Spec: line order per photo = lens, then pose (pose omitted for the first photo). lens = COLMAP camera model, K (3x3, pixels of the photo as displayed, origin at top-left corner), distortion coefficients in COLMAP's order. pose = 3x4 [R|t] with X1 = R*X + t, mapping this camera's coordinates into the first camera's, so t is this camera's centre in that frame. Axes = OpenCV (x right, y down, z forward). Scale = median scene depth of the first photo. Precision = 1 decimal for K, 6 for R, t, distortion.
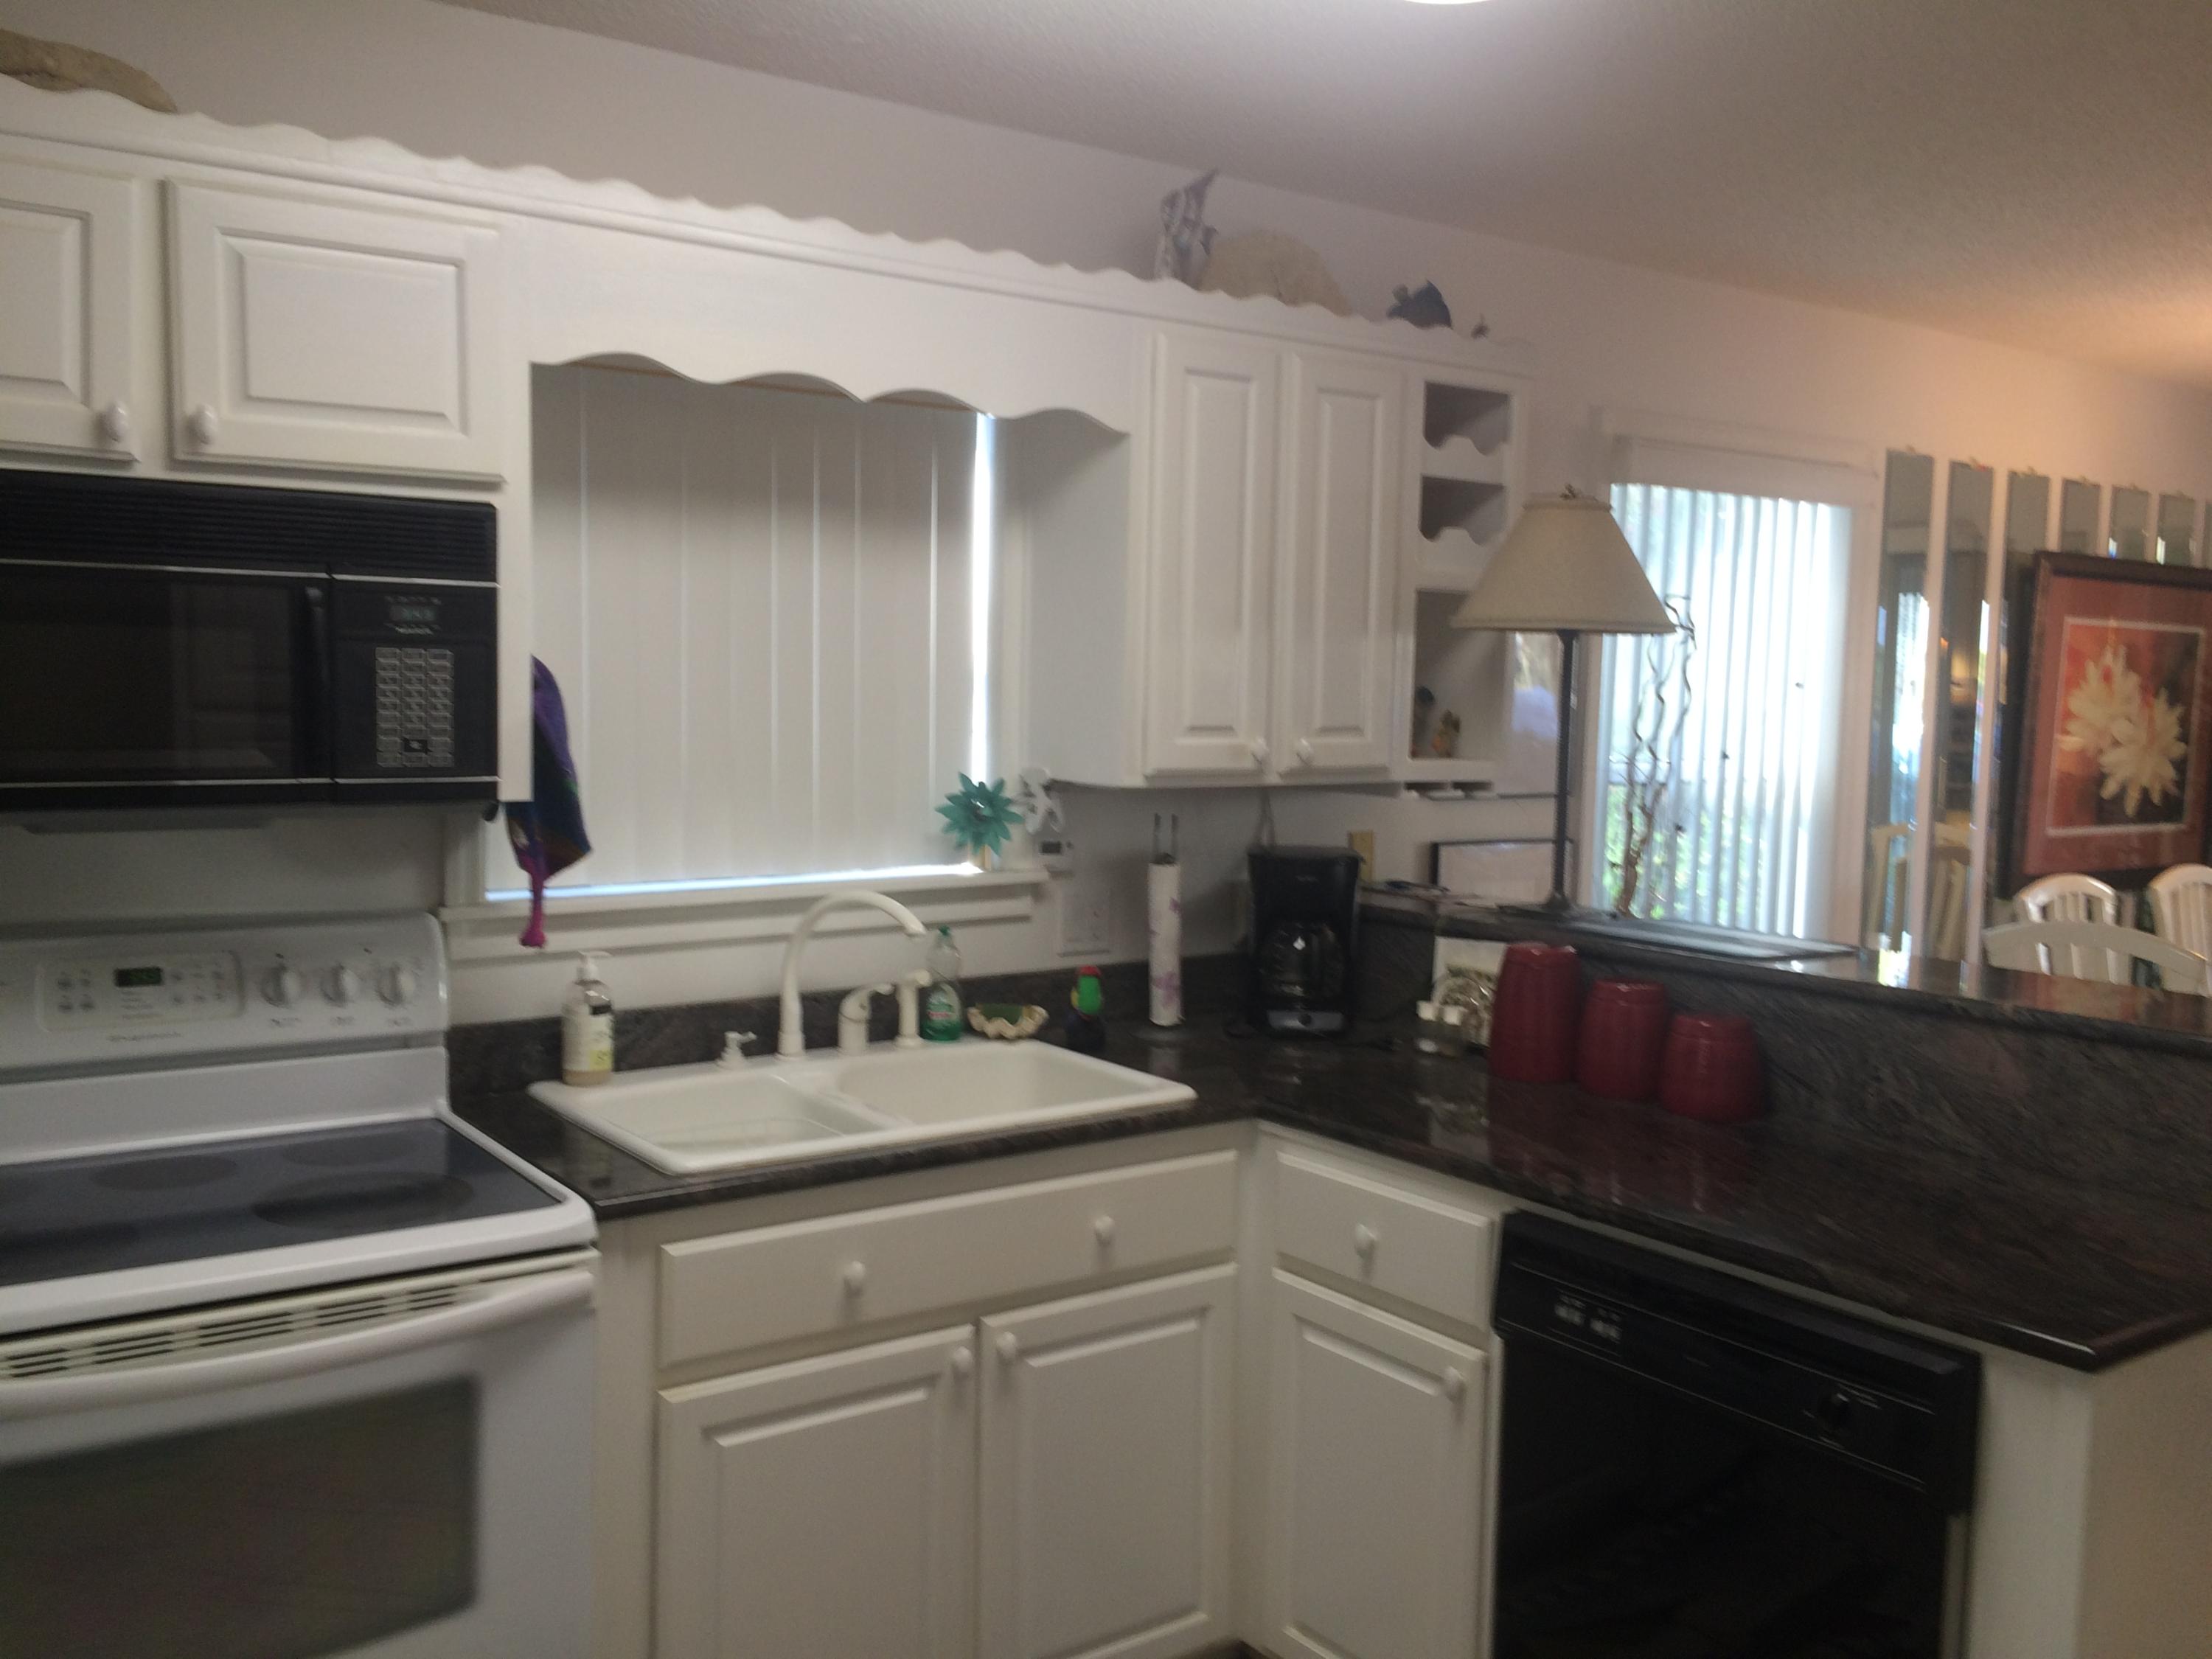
lens RADIAL K [[1849.6, 0, 1106.0], [0, 1849.6, 829.5], [0, 0, 1]] dist [0.048687, -0.005298]
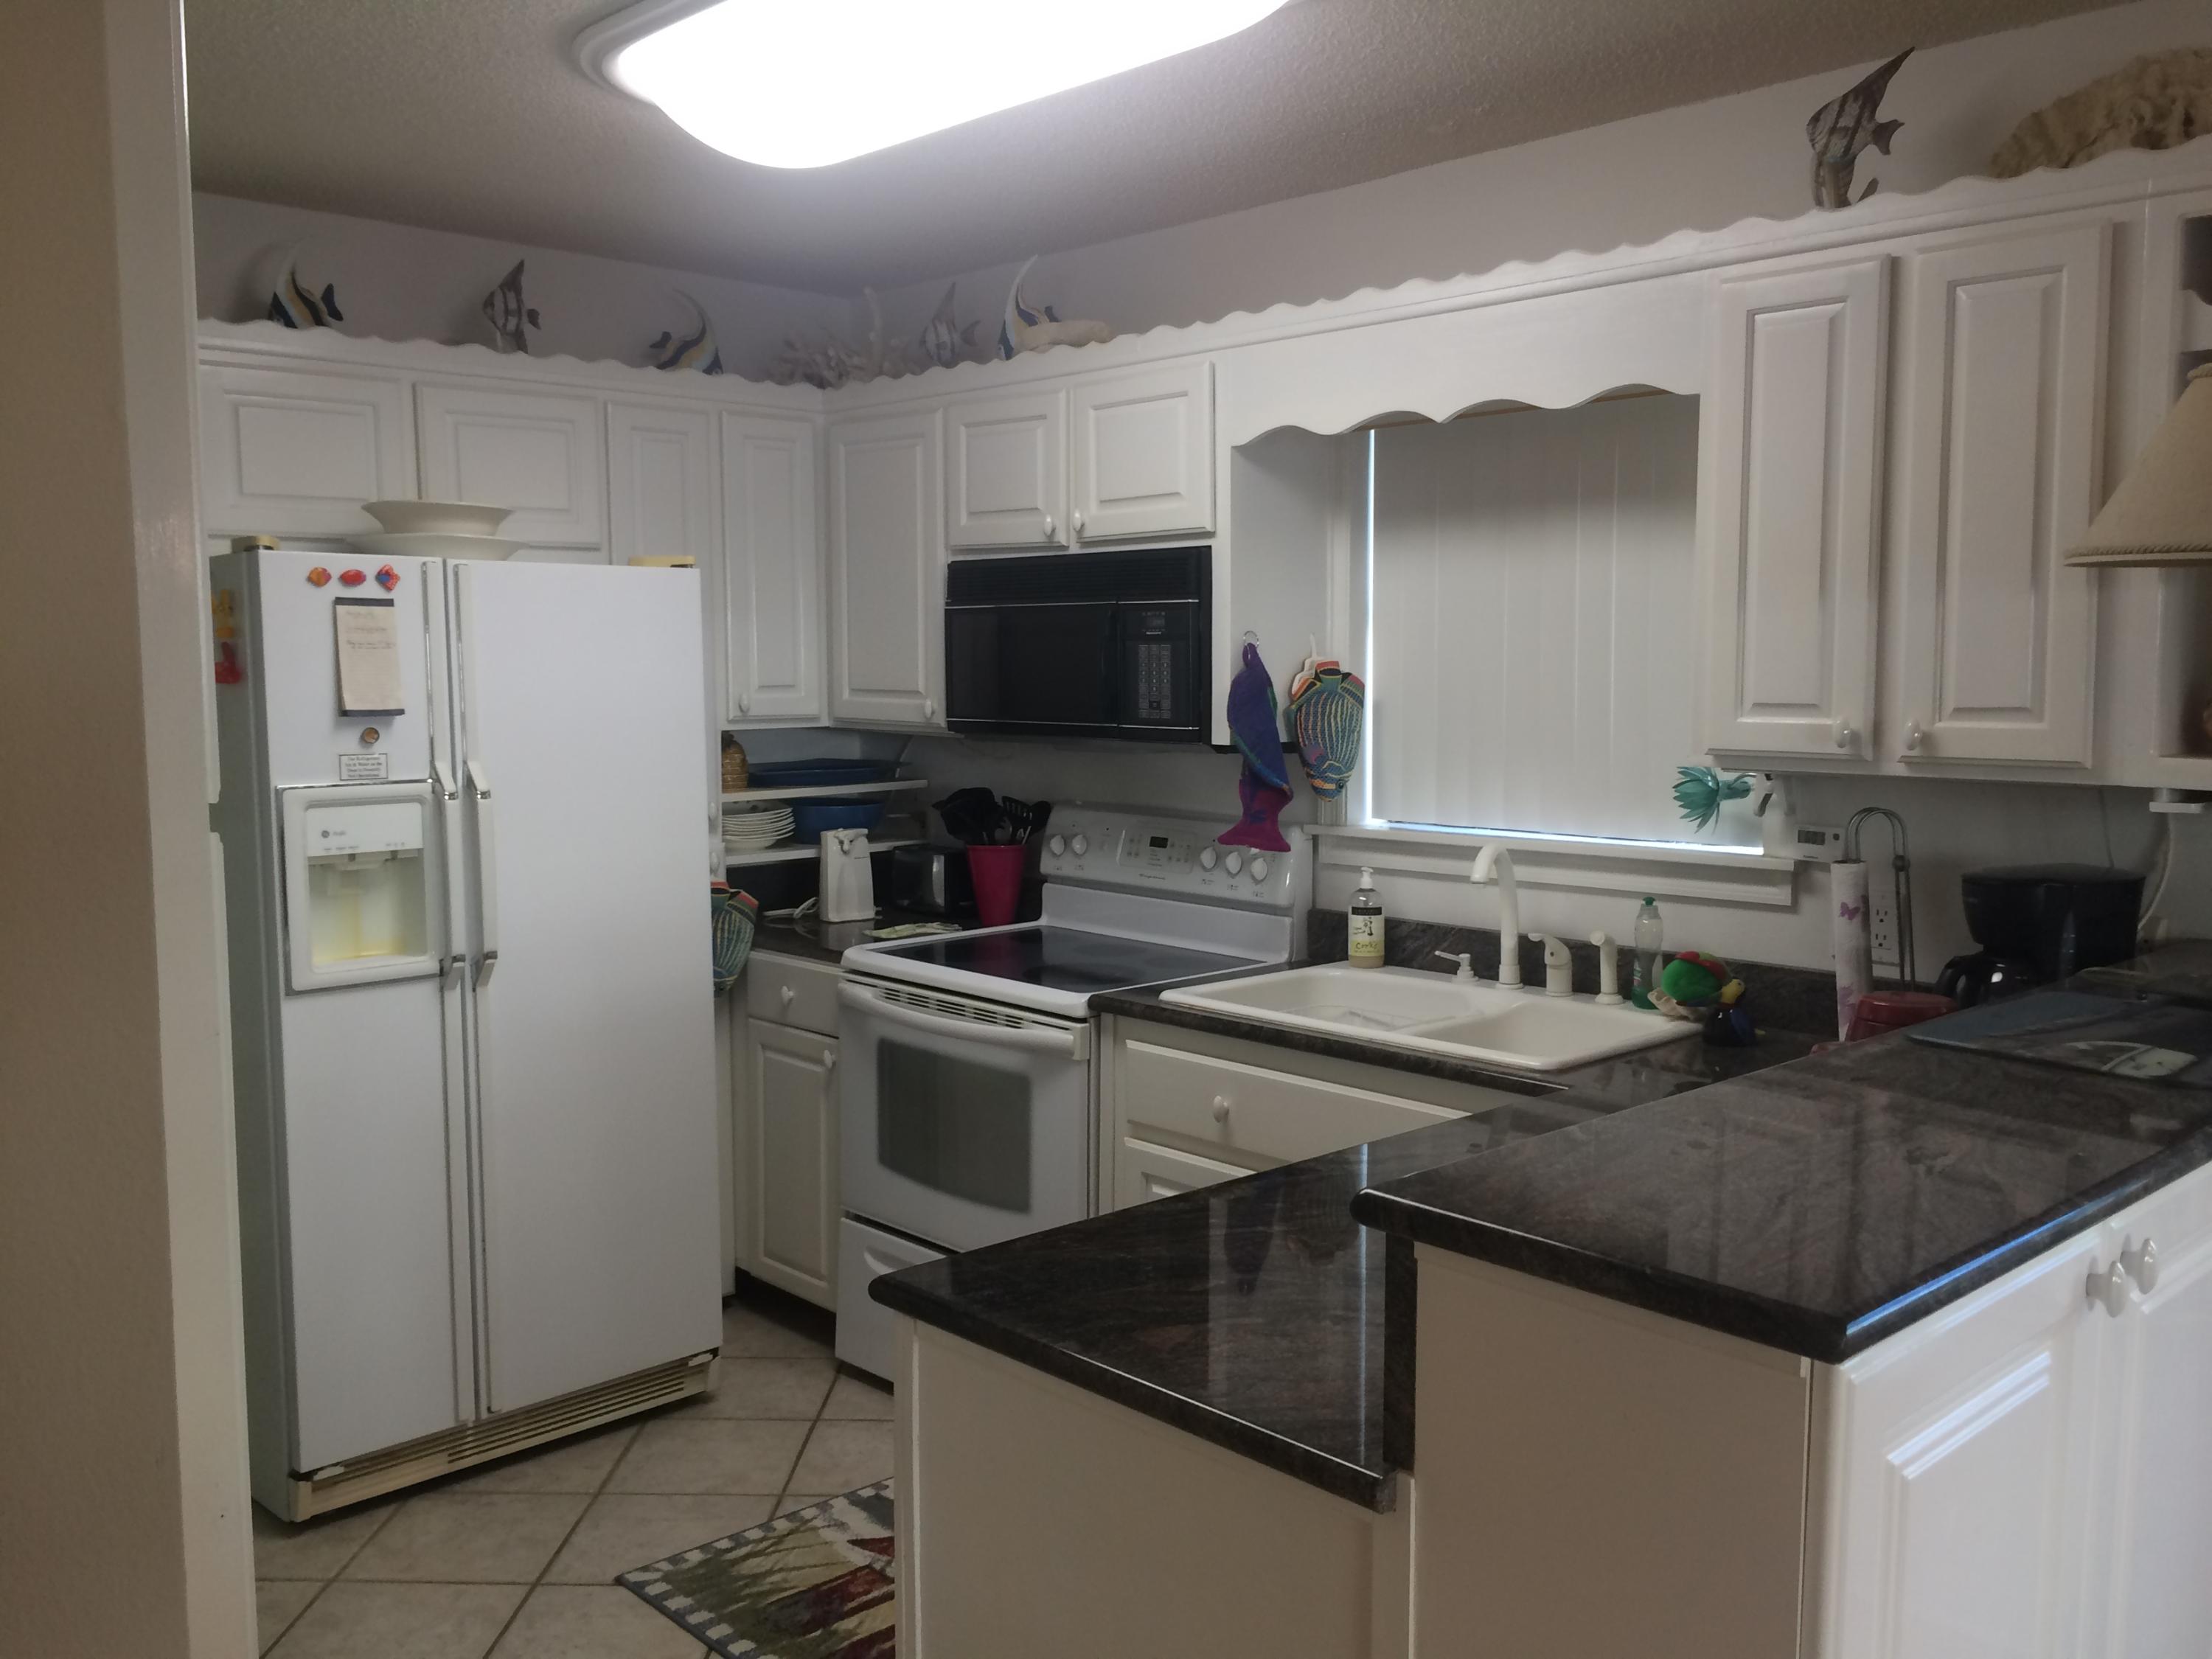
lens RADIAL K [[1834.7, 0, 1106.0], [0, 1834.7, 829.5], [0, 0, 1]] dist [0.007599, -0.015644]
pose [[0.152174, 0.070089, -0.985865, 0.936244], [-0.079628, 0.995109, 0.058456, -0.022232], [0.985141, 0.069607, 0.157011, 0.577622]]
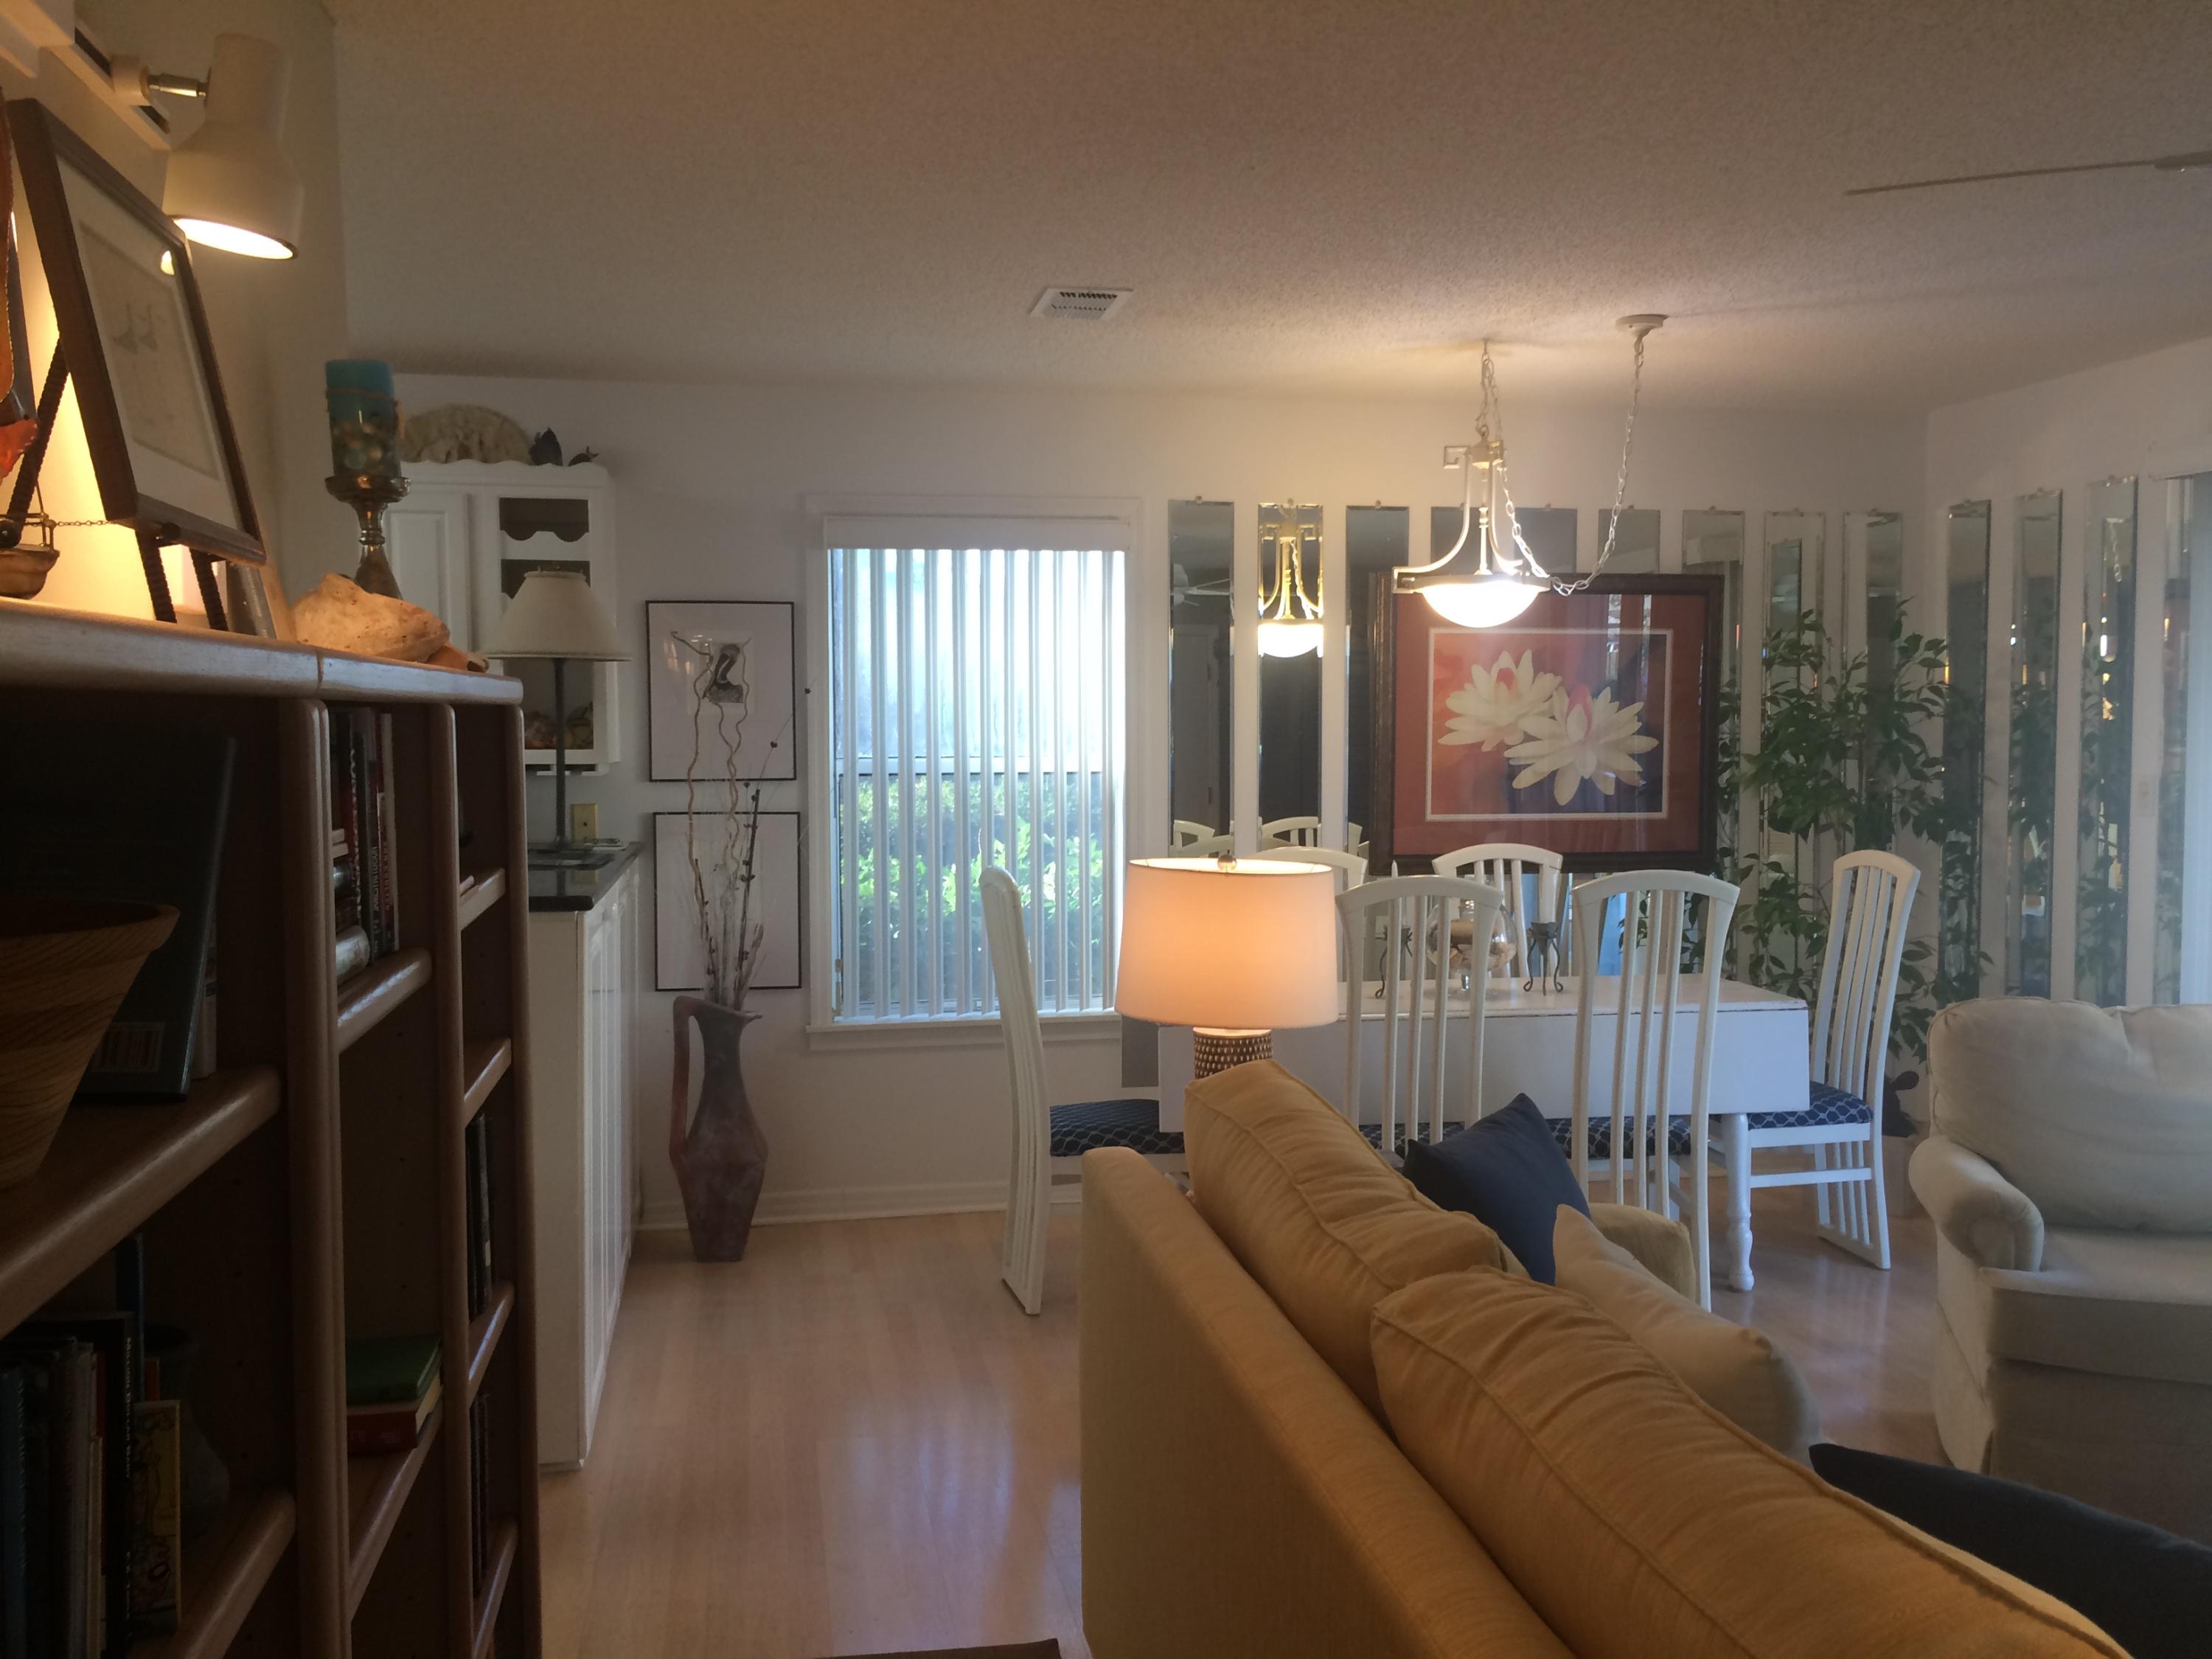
lens RADIAL K [[1834.7, 0, 1106.0], [0, 1834.7, 829.5], [0, 0, 1]] dist [0.007599, -0.015644]
pose [[0.919080, -0.015791, -0.393754, 1.375865], [0.000224, 0.999218, -0.039549, 0.094773], [0.394070, 0.036260, 0.918365, -0.175894]]
